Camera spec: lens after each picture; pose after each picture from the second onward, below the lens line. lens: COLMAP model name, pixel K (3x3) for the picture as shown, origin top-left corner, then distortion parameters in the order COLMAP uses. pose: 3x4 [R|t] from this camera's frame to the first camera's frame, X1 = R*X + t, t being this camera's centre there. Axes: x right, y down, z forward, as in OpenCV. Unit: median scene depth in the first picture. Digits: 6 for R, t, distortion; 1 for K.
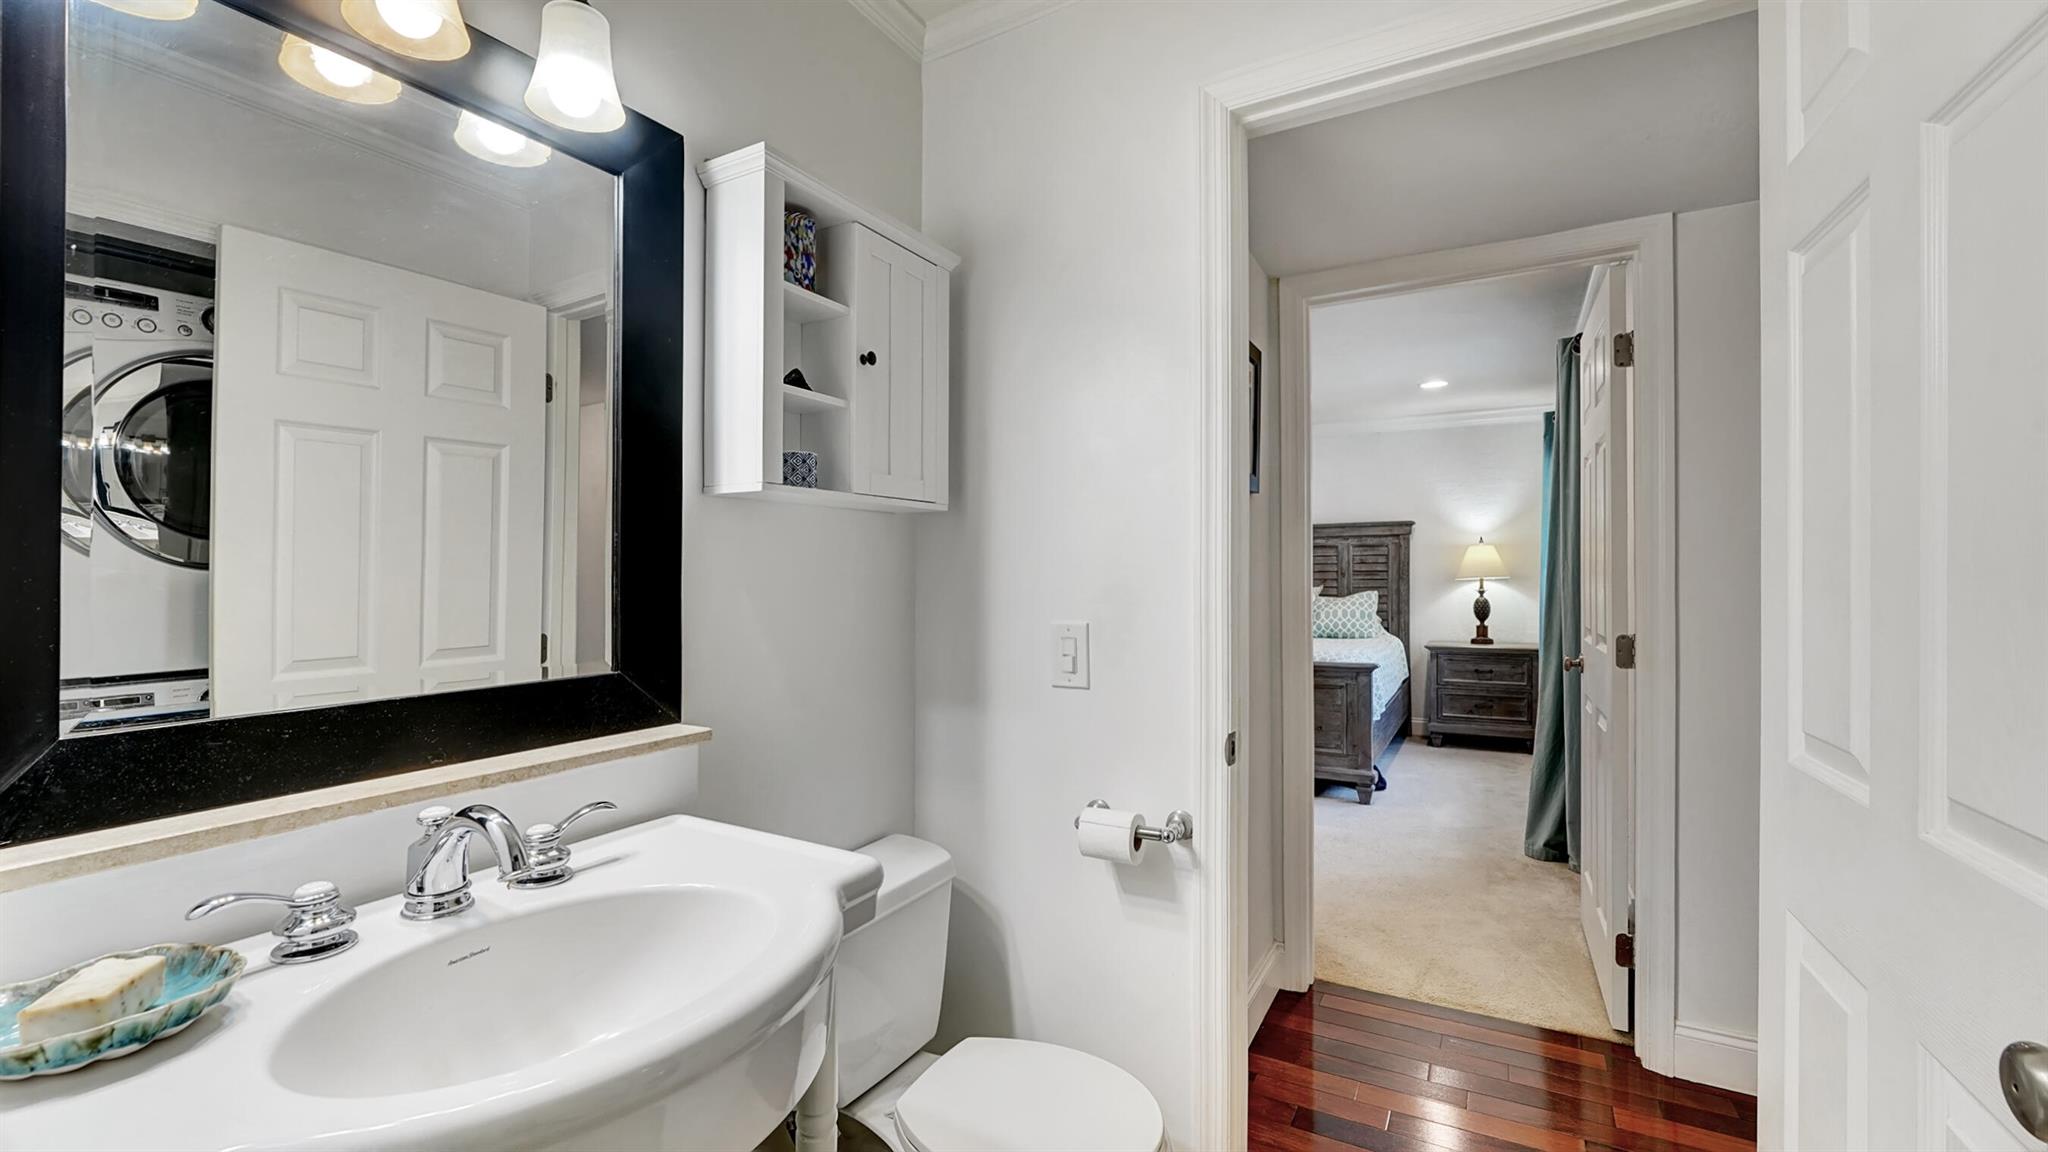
lens RADIAL K [[849.0, 0, 1026.3], [0, 849.0, 587.1], [0, 0, 1]] dist [0.000149, -0.000026]
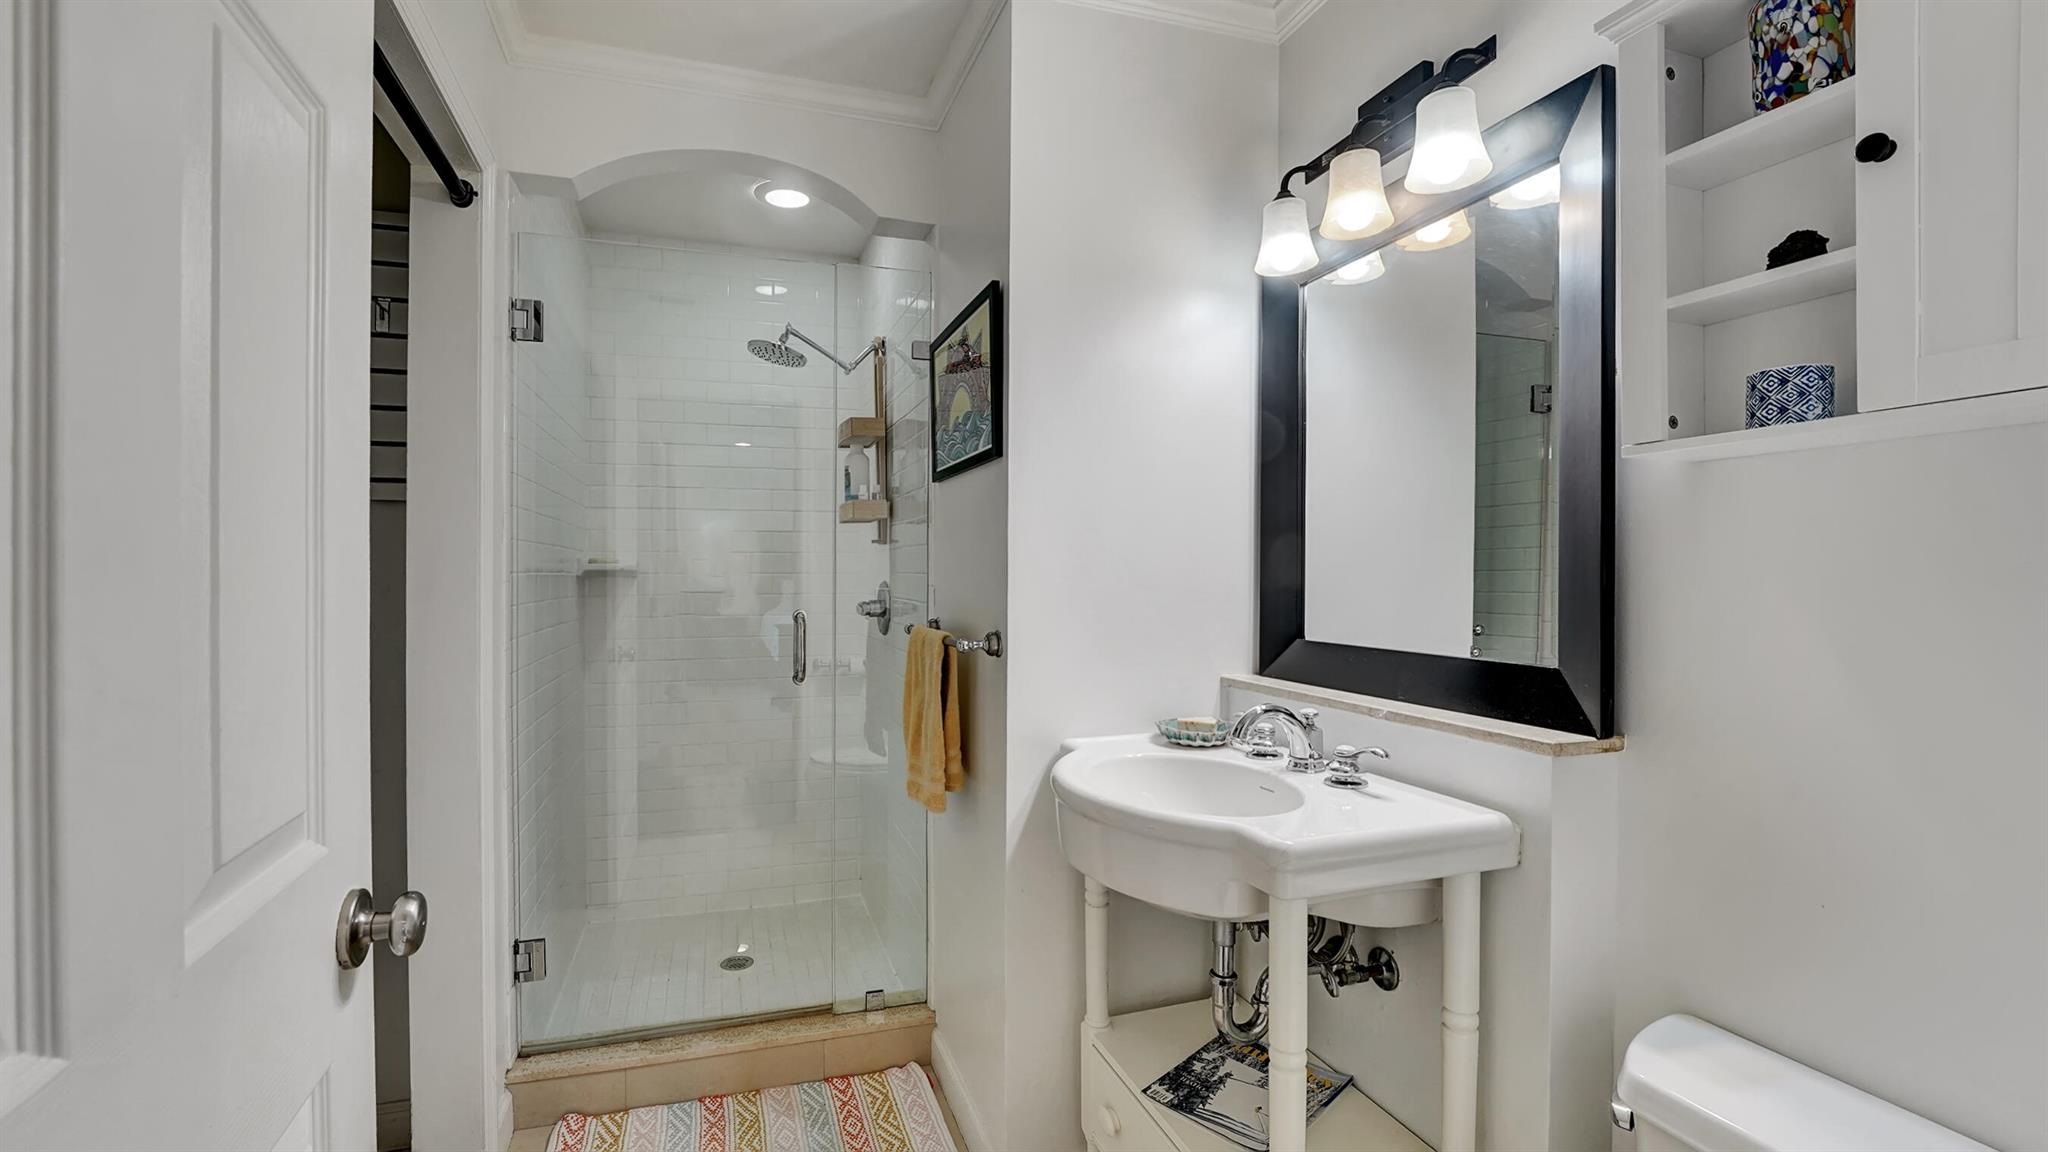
lens RADIAL K [[839.3, 0, 1018.6], [0, 839.3, 573.0], [0, 0, 1]] dist [-0.018653, -0.000010]
pose [[-0.637011, -0.009937, -0.770790, 0.305757], [-0.025731, 0.999634, 0.008378, -0.000216], [0.770425, 0.025170, -0.637034, 0.532324]]
